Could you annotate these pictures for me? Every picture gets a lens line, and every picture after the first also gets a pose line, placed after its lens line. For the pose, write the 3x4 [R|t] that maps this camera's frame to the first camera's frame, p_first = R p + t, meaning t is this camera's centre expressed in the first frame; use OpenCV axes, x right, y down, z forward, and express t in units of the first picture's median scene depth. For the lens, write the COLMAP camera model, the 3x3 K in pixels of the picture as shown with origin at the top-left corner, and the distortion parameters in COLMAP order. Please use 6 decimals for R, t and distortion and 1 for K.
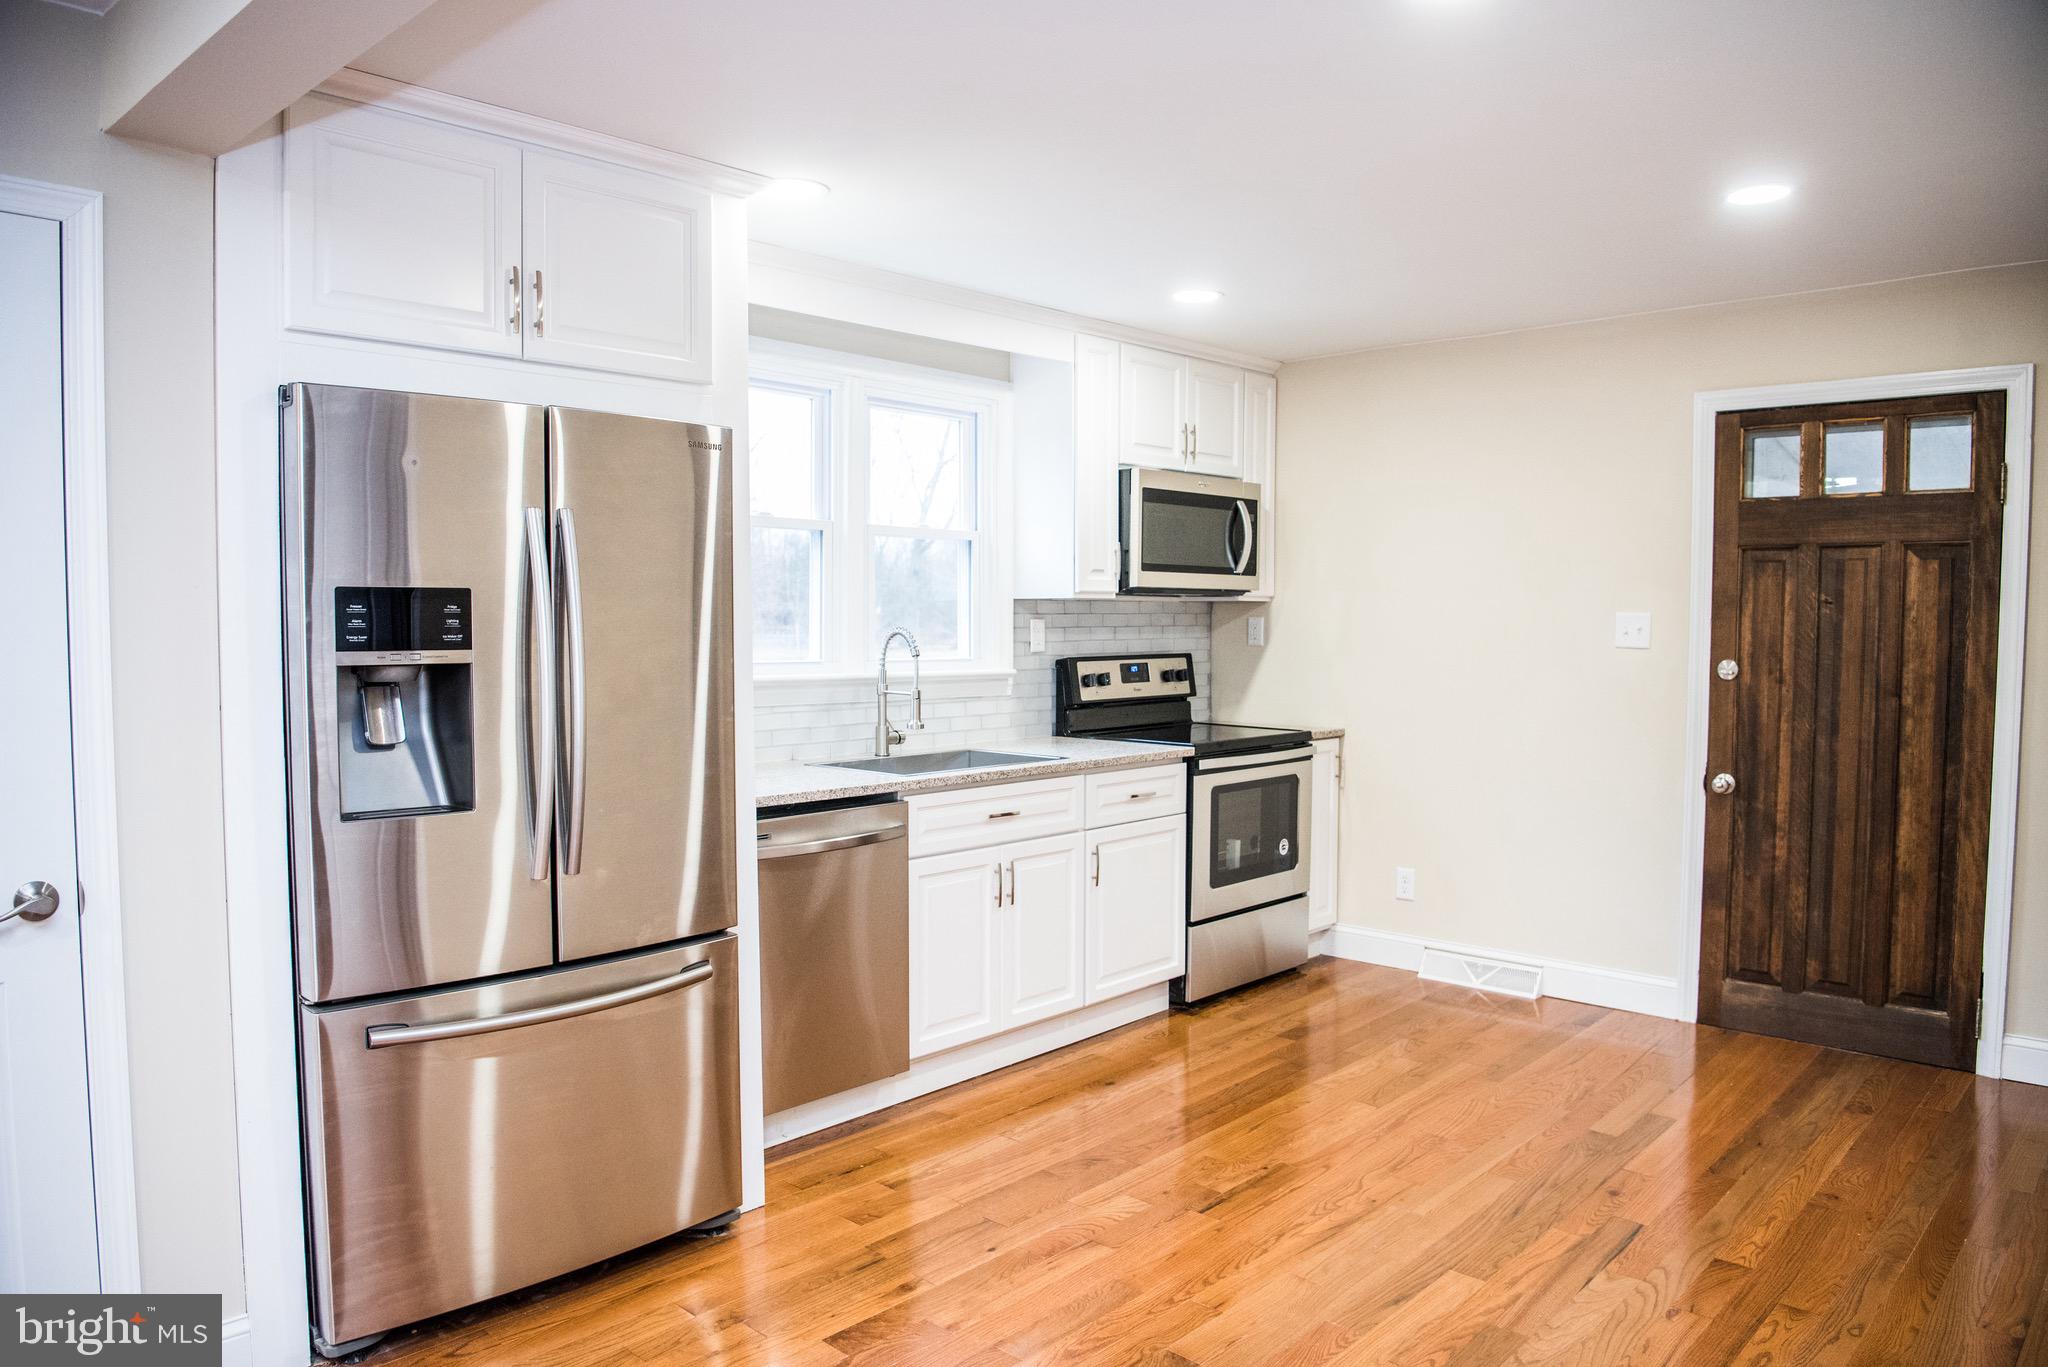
lens RADIAL K [[1410.5, 0, 1025.0], [0, 1410.5, 692.1], [0, 0, 1]] dist [-0.065082, 0.004538]
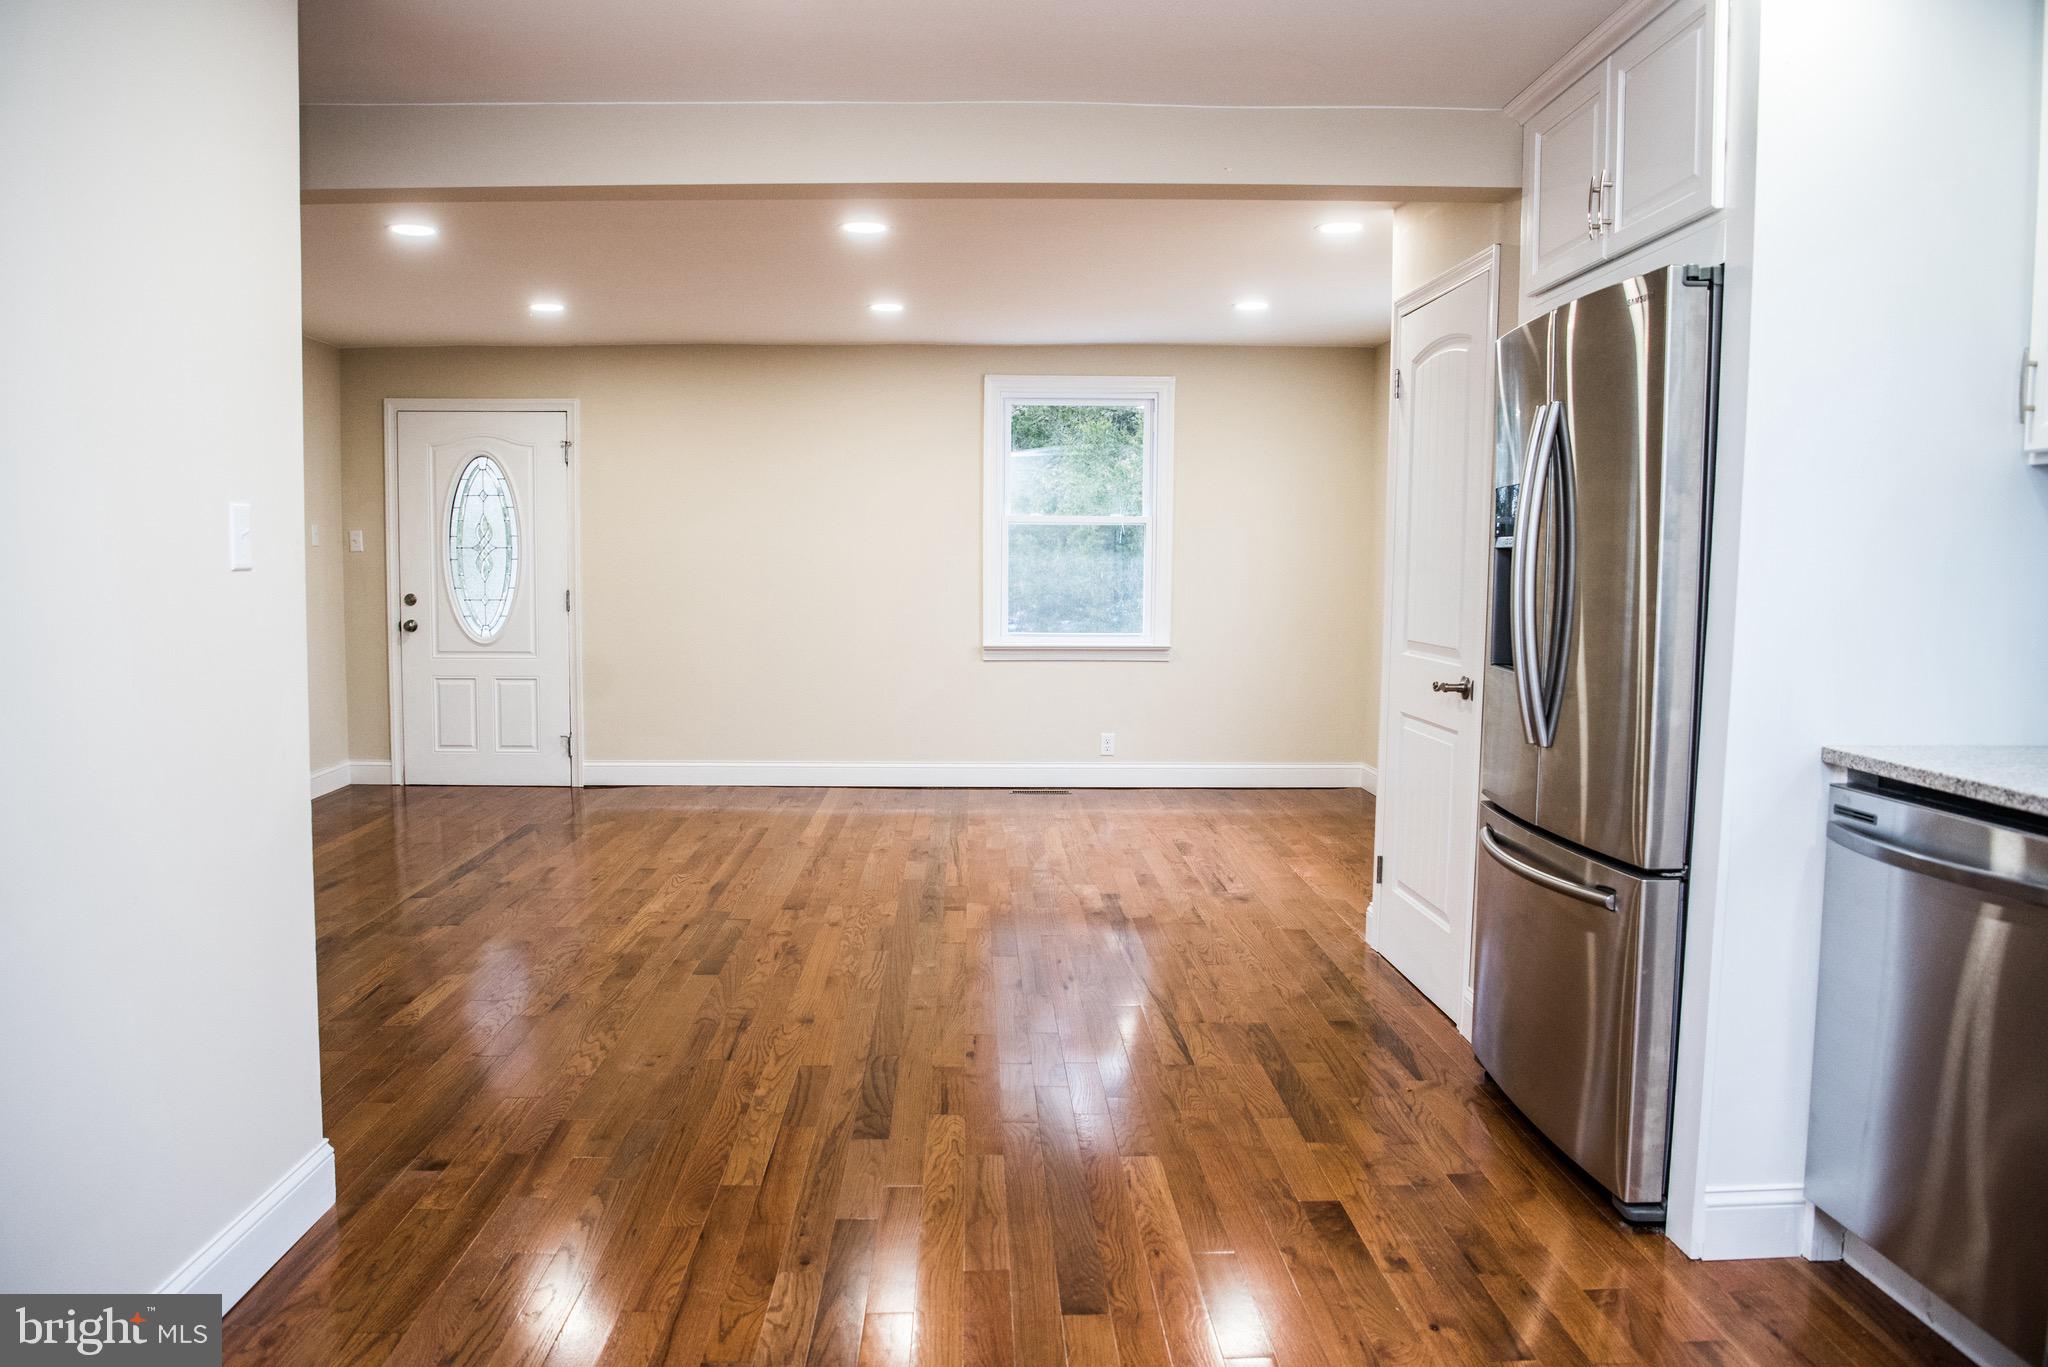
lens RADIAL K [[1459.7, 0, 990.9], [0, 1459.7, 675.9], [0, 0, 1]] dist [-0.064675, 0.007833]
pose [[-0.721594, 0.048249, -0.690633, 0.429251], [-0.043679, 0.992408, 0.114968, -0.018283], [0.690937, 0.113127, -0.714008, 0.868256]]
